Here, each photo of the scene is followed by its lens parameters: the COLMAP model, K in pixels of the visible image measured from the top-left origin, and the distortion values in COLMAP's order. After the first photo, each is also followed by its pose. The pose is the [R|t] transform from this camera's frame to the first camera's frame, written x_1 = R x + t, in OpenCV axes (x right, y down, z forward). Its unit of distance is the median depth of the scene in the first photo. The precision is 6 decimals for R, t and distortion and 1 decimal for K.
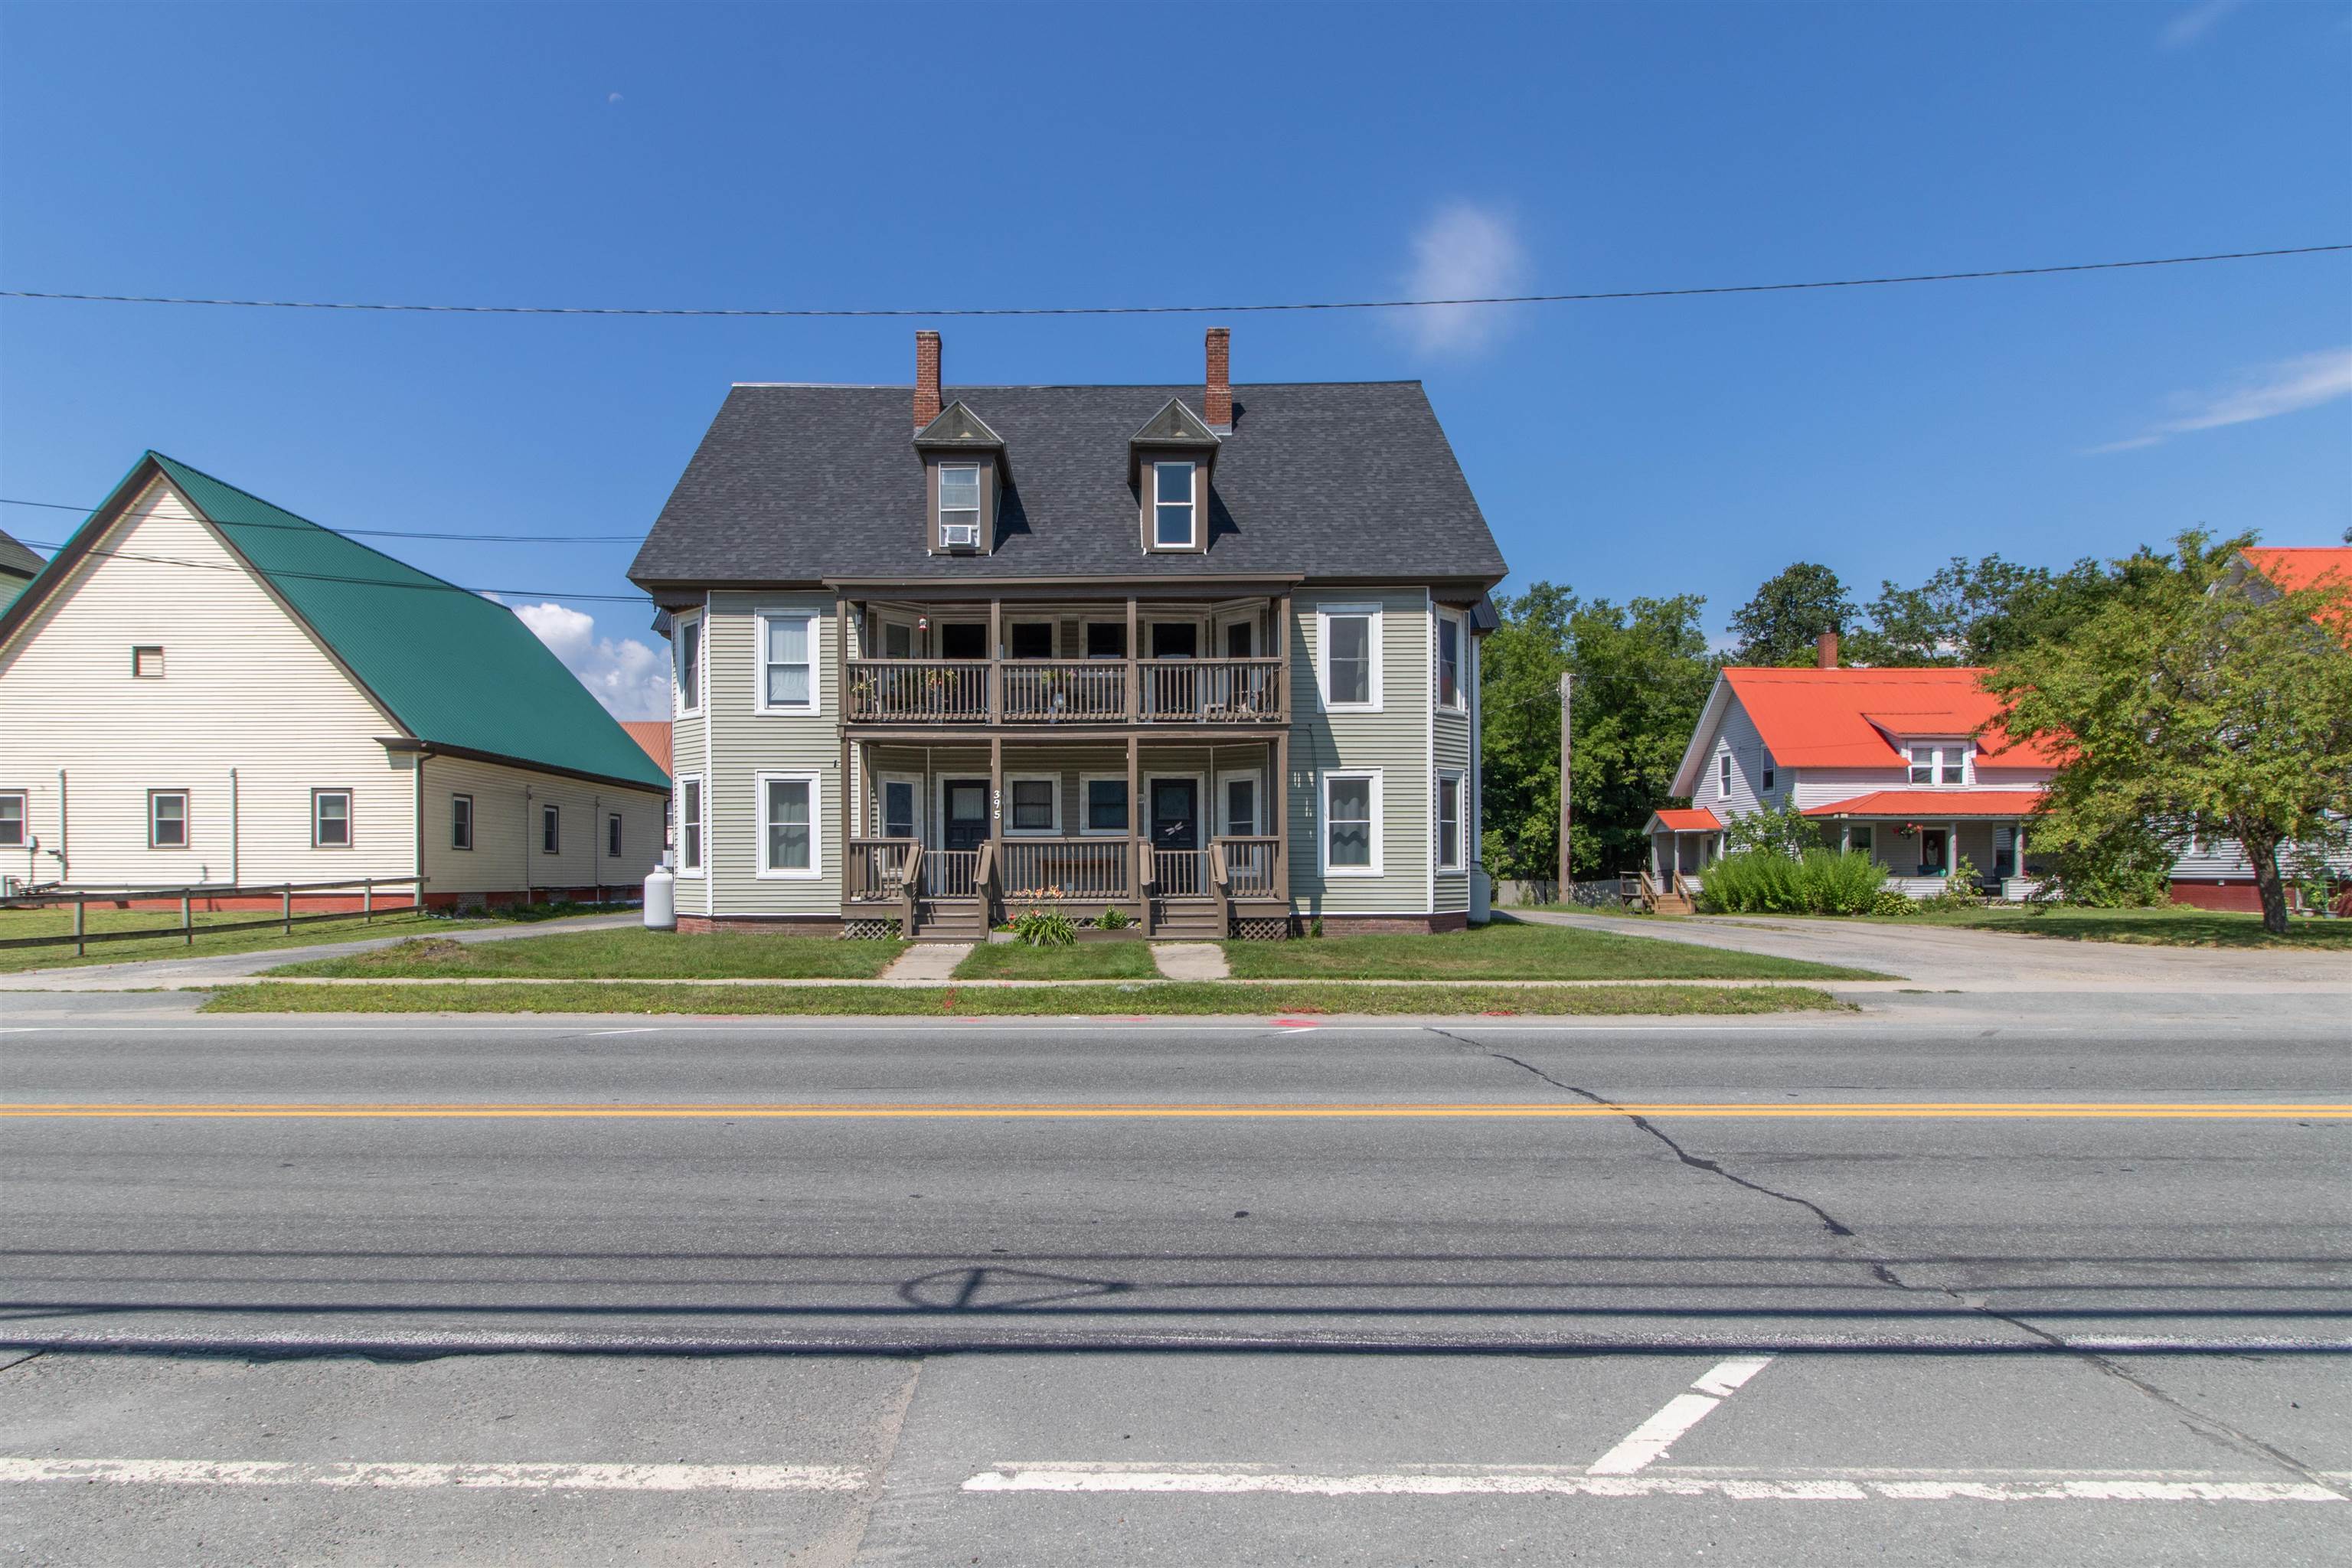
lens RADIAL K [[1259.3, 0, 1098.6], [0, 1259.3, 894.5], [0, 0, 1]] dist [0.014743, -0.005153]
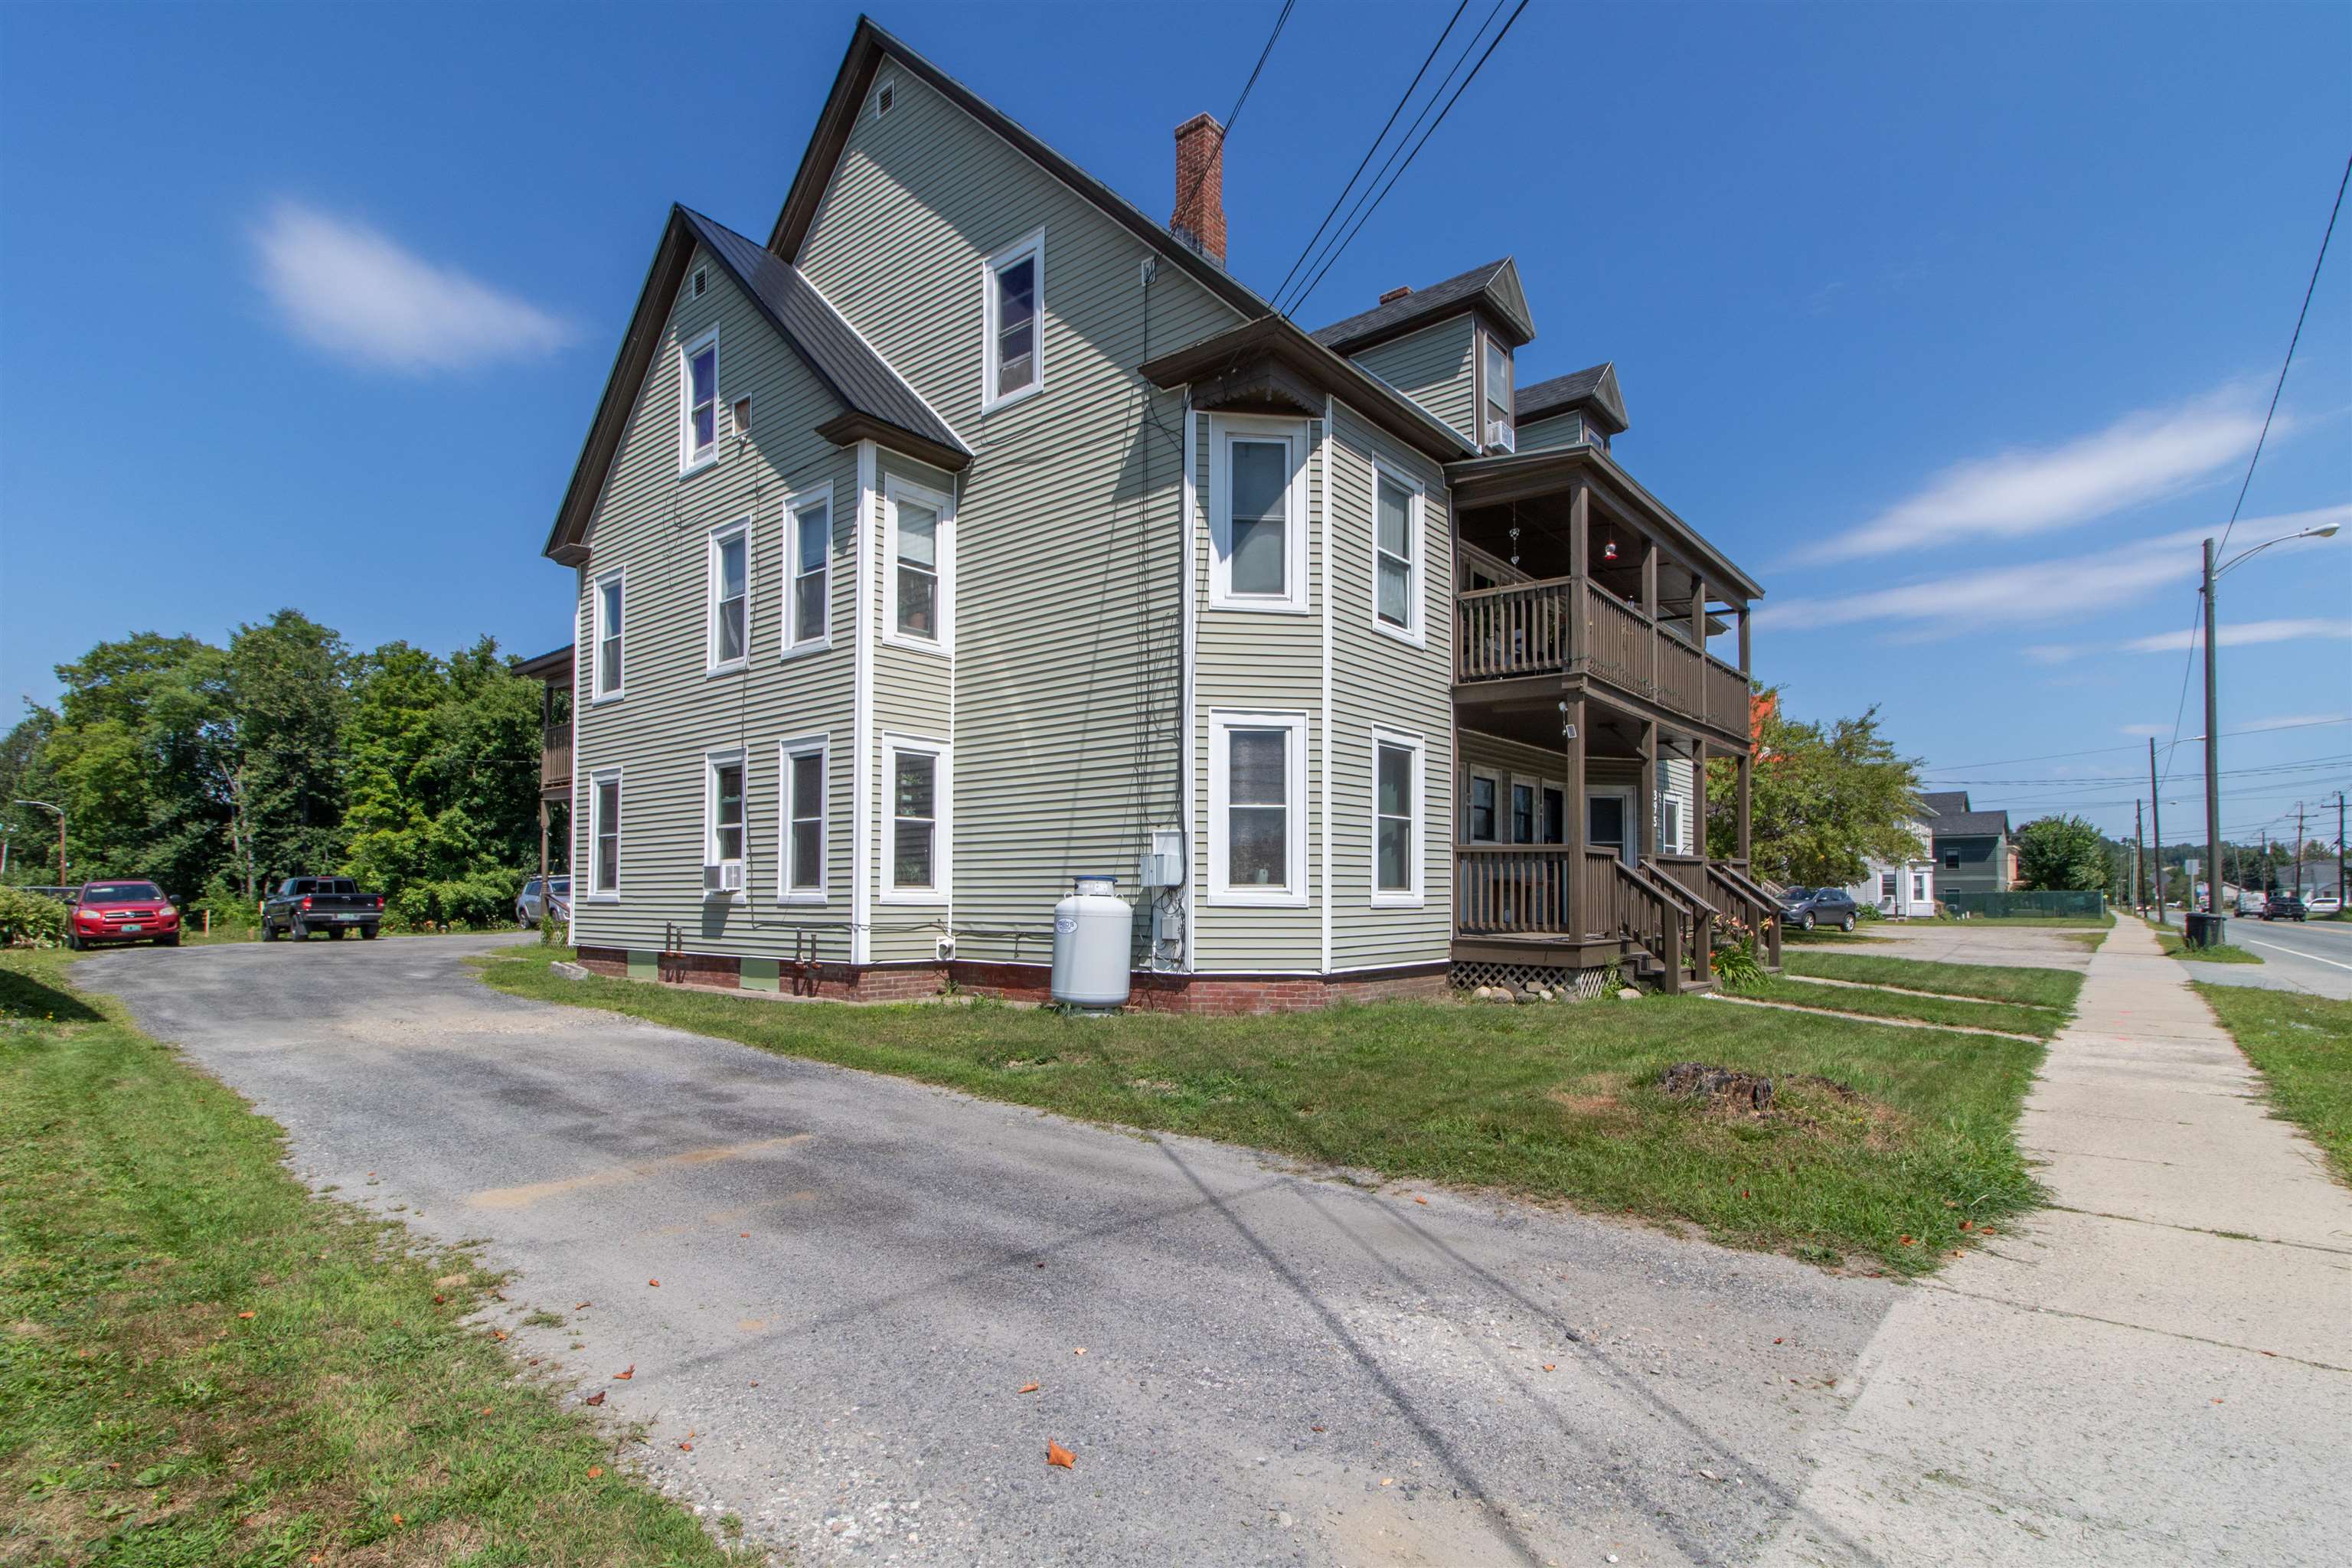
lens RADIAL K [[1143.6, 0, 1196.2], [0, 1143.6, 879.1], [0, 0, 1]] dist [0.002638, 0.002970]
pose [[0.596331, 0.014703, 0.802604, -0.743927], [0.008880, 0.999650, -0.024911, -0.012822], [-0.802690, 0.021982, 0.595992, 0.741579]]
